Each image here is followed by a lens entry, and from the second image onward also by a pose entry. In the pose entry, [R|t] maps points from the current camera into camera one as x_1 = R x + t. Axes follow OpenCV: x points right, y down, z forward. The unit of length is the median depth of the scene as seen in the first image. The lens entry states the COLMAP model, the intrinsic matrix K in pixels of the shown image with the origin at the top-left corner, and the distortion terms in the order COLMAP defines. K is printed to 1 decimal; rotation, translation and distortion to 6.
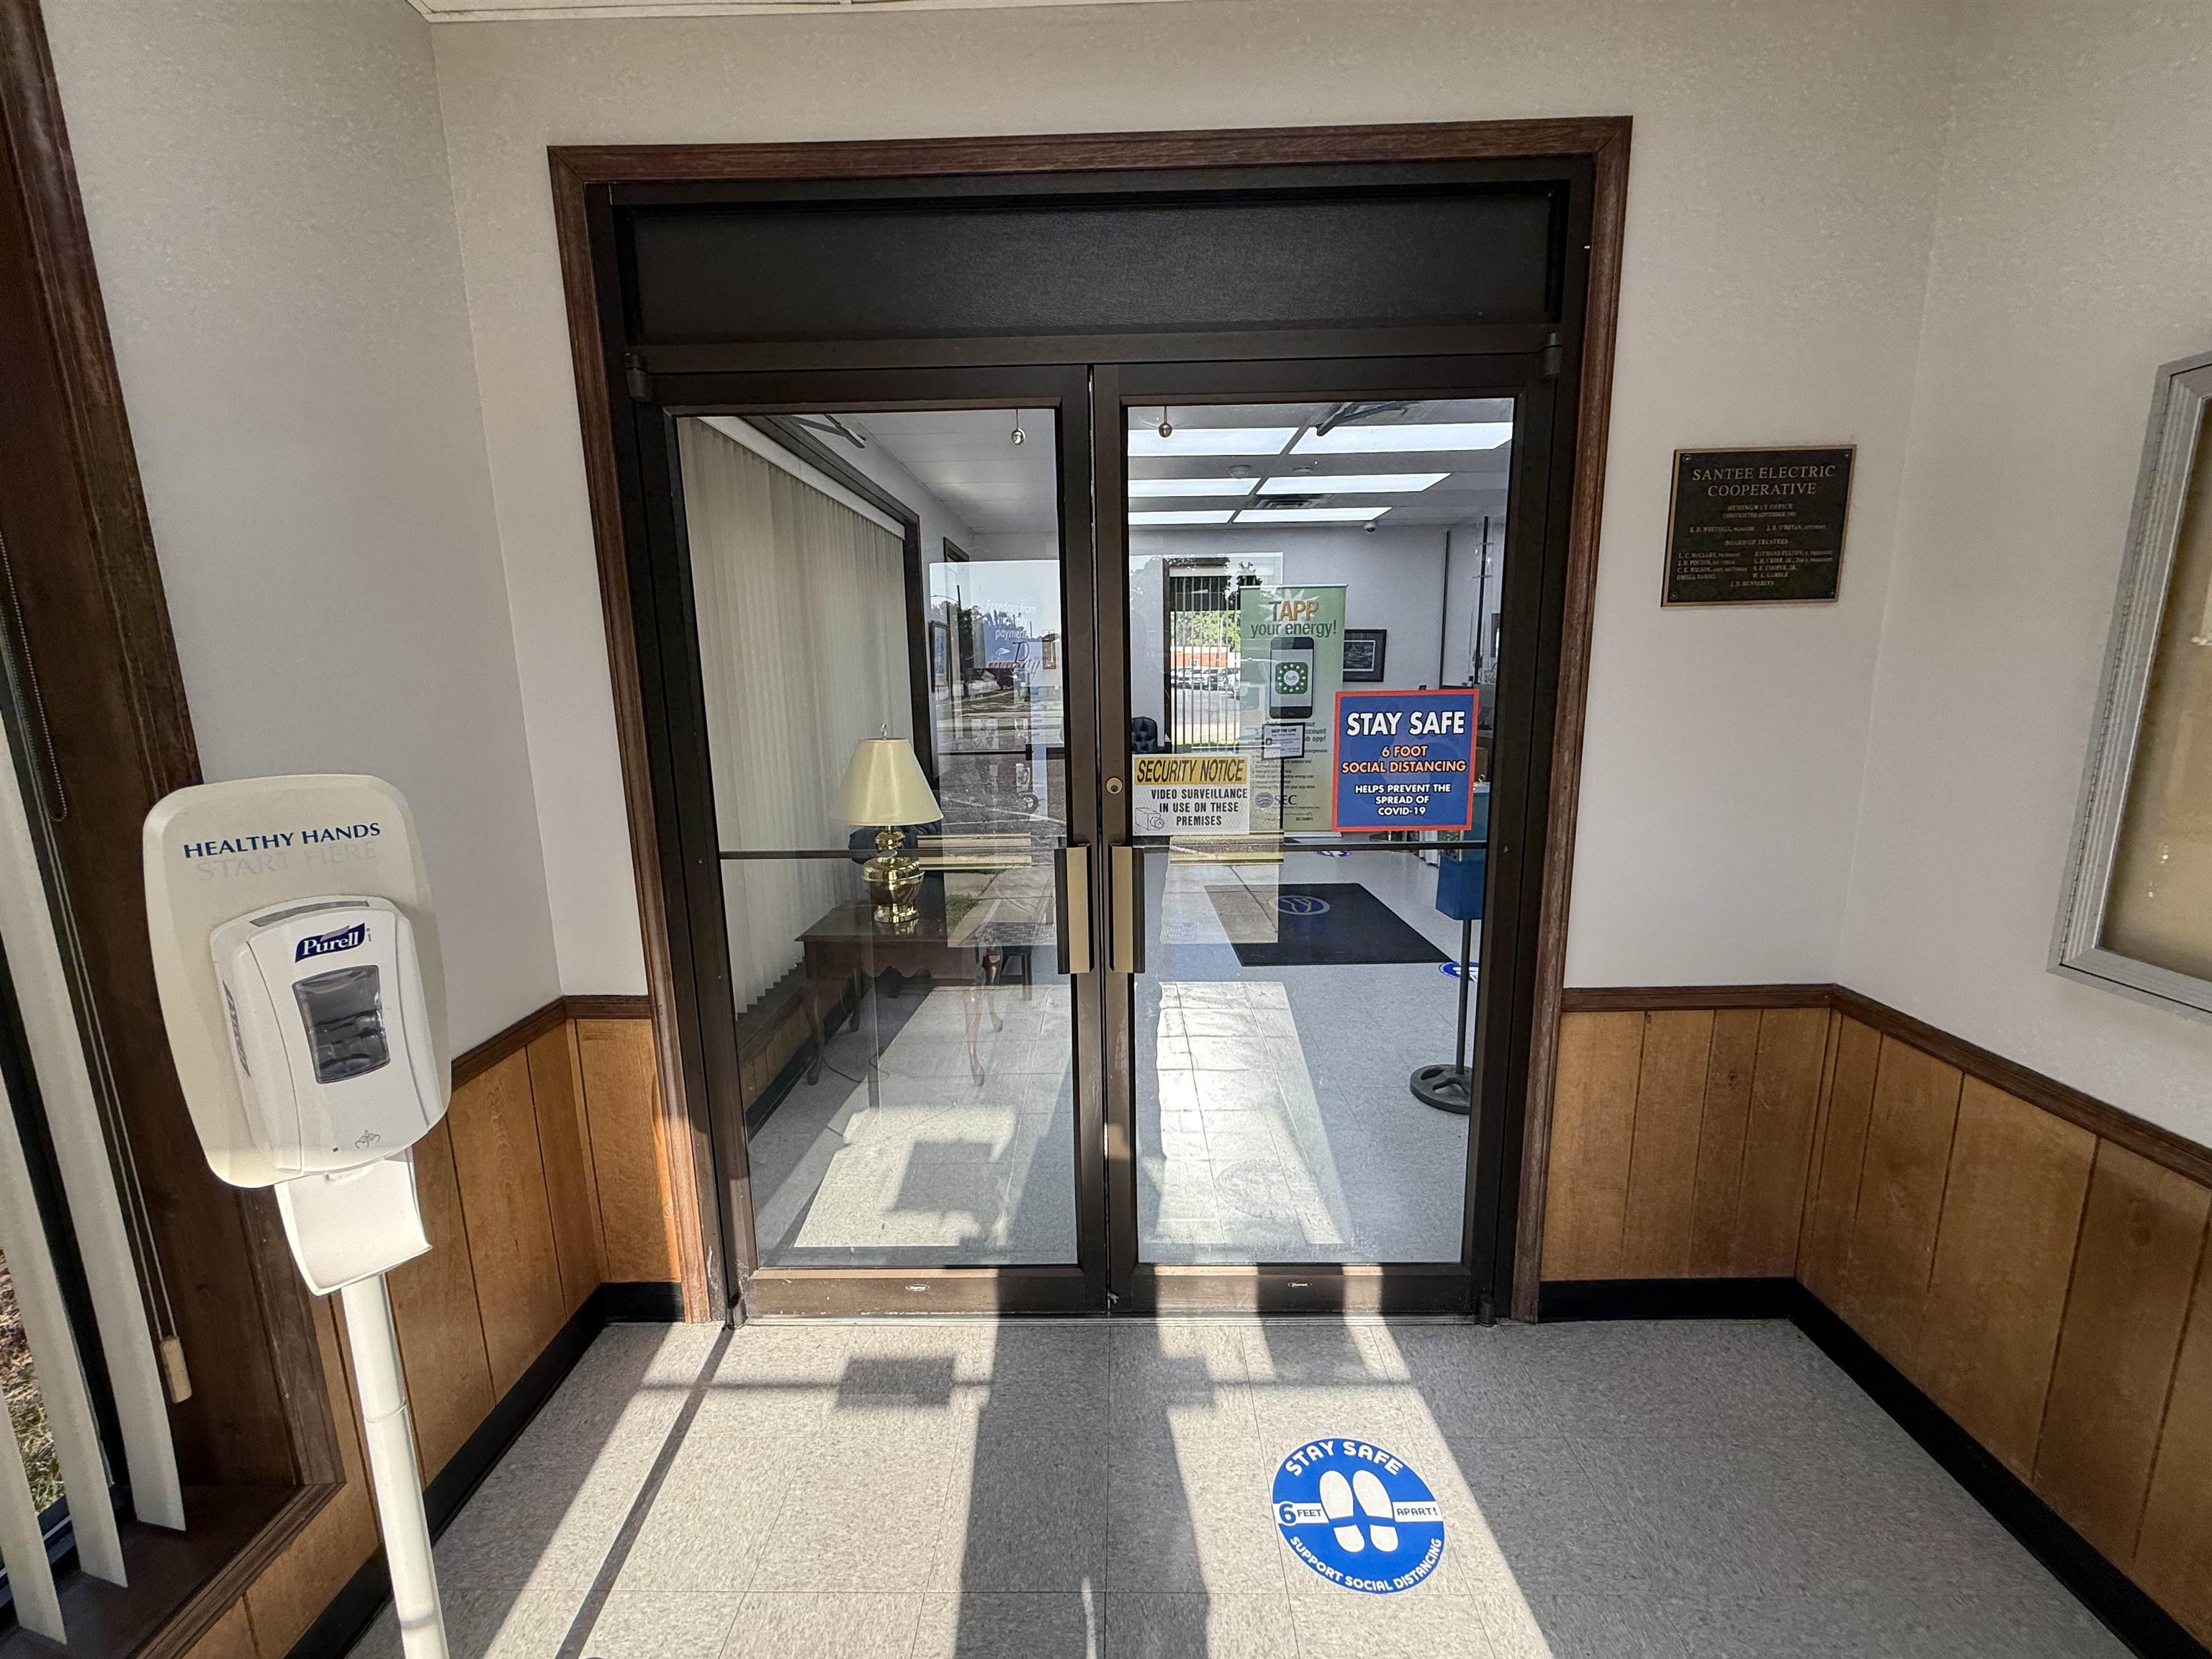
lens RADIAL K [[881.2, 0, 1102.0], [0, 881.2, 831.5], [0, 0, 1]] dist [-0.002438, -0.000006]
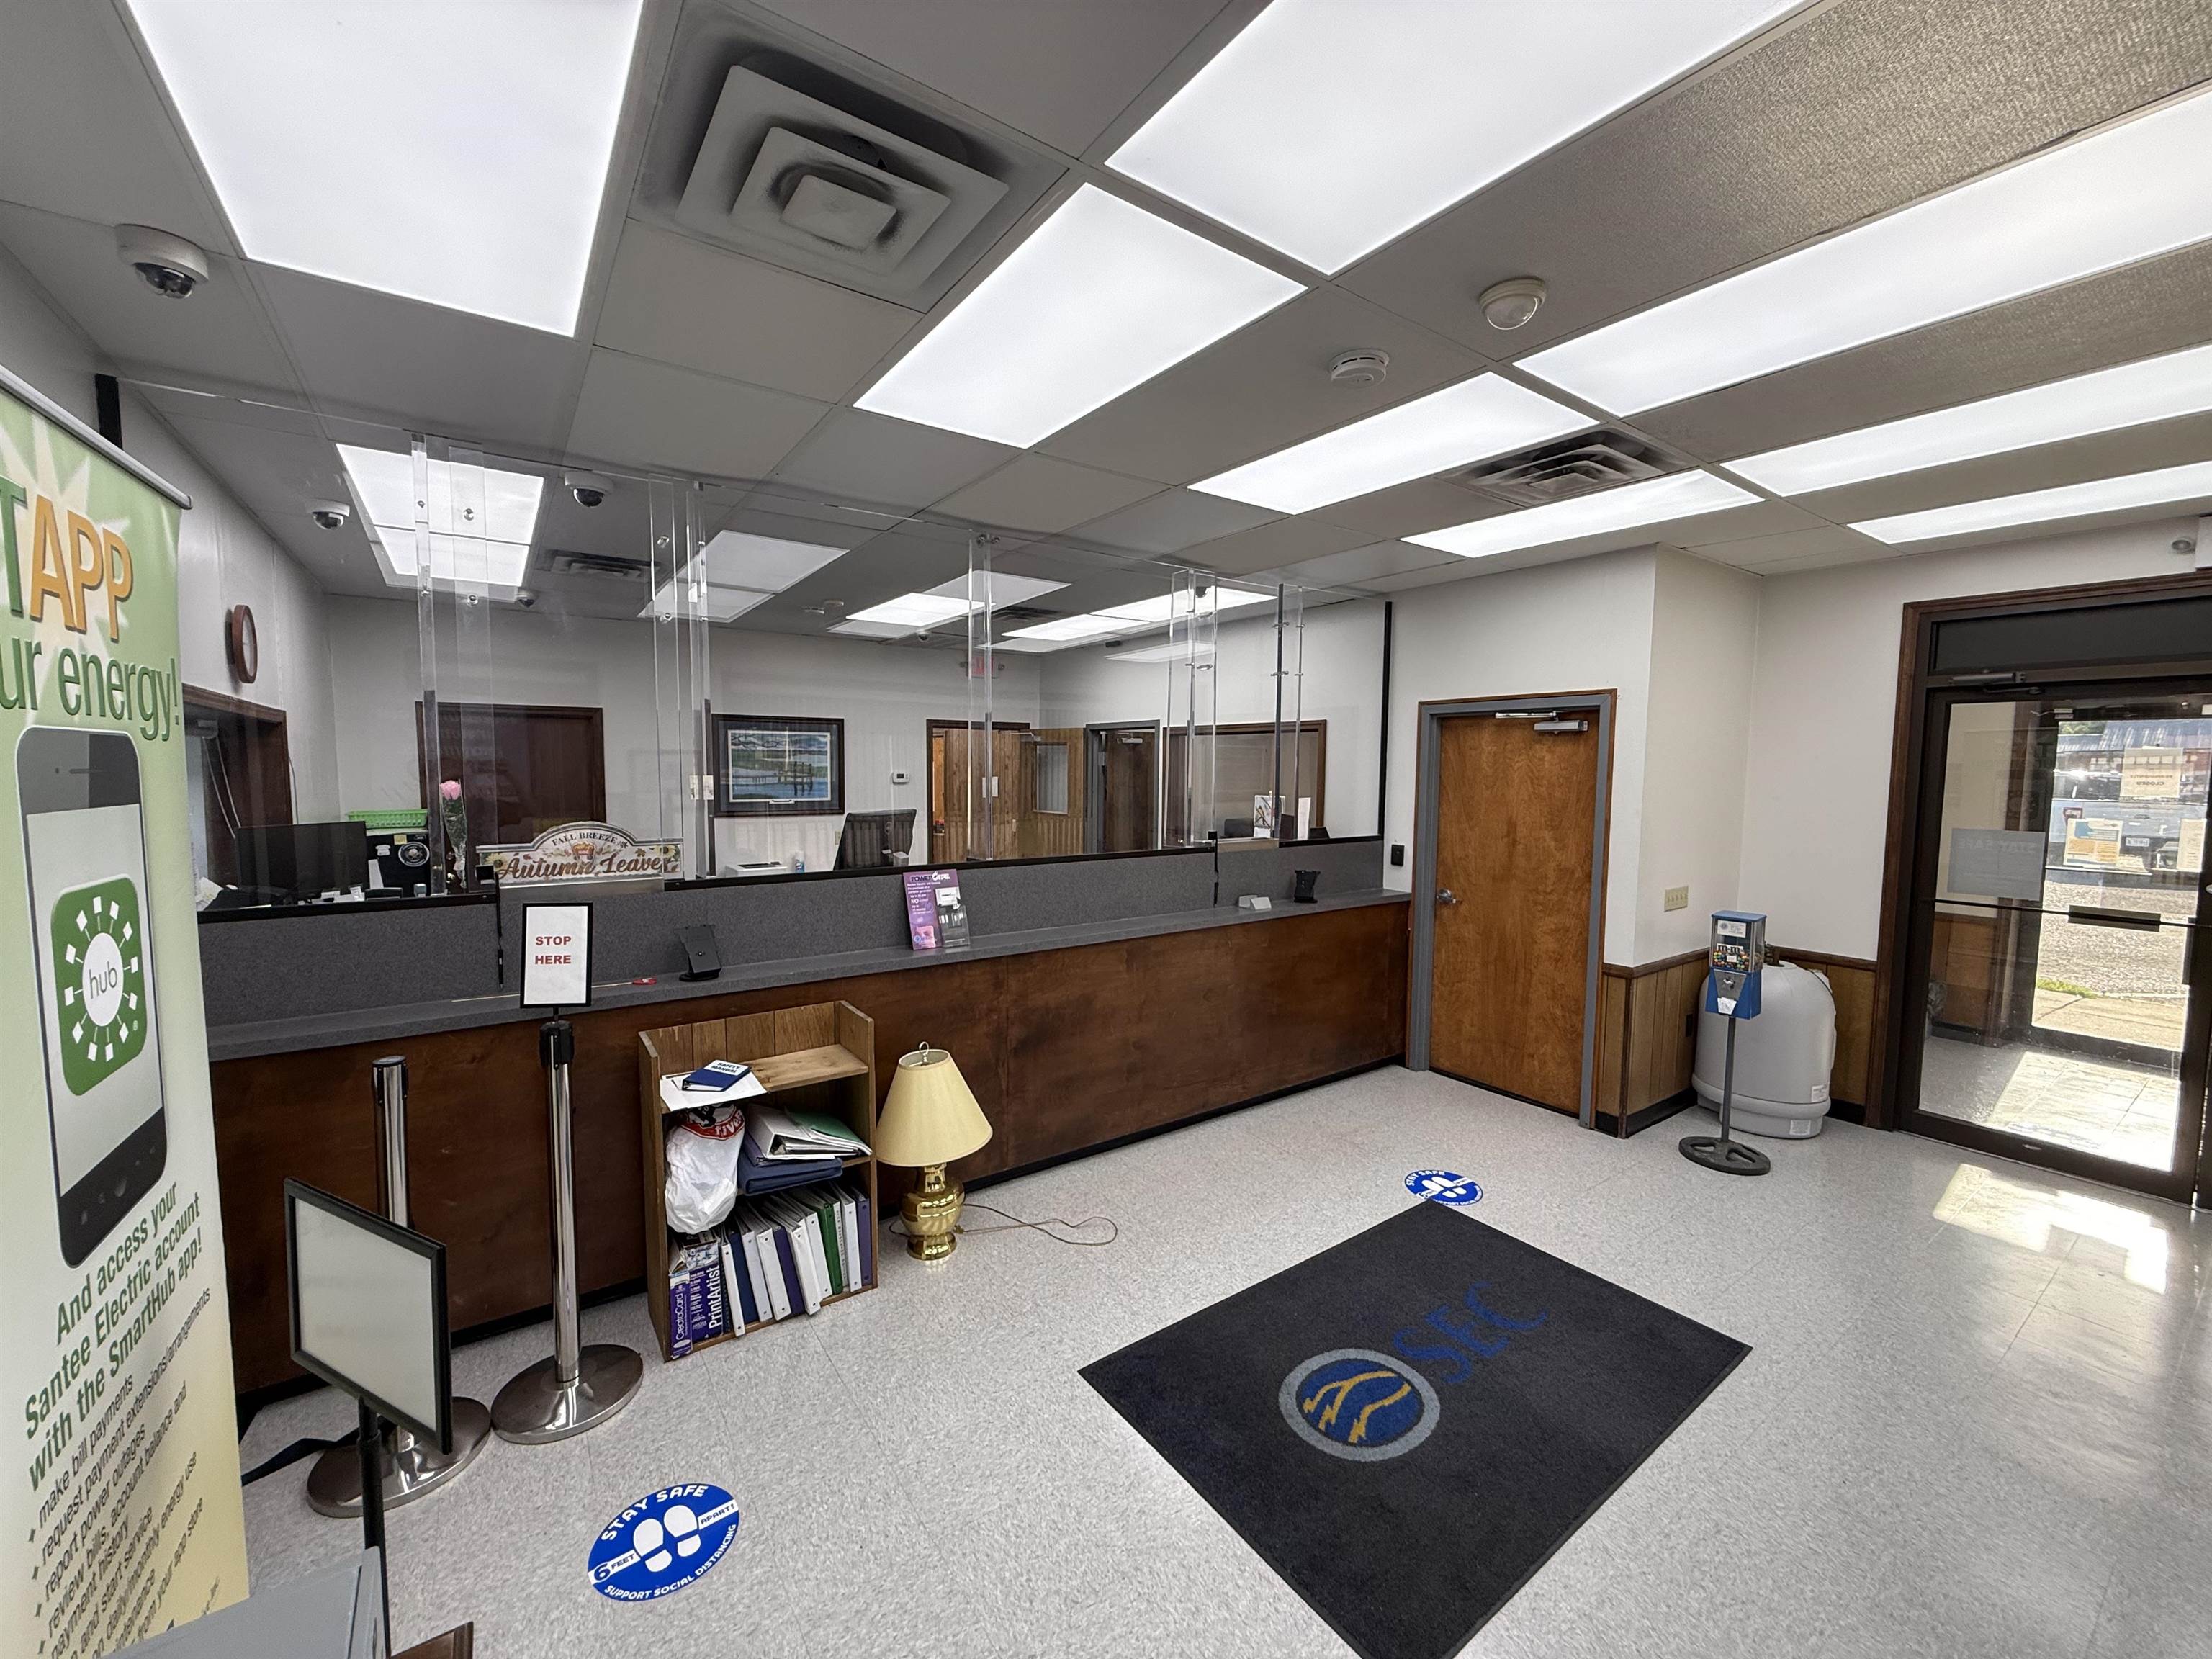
lens RADIAL K [[881.2, 0, 1102.2], [0, 881.2, 829.3], [0, 0, 1]] dist [-0.002438, -0.000006]
pose [[-0.590834, -0.049862, 0.805251, -0.022407], [0.145746, 0.975071, 0.167316, -0.203613], [-0.793519, 0.216218, -0.568838, 0.950580]]
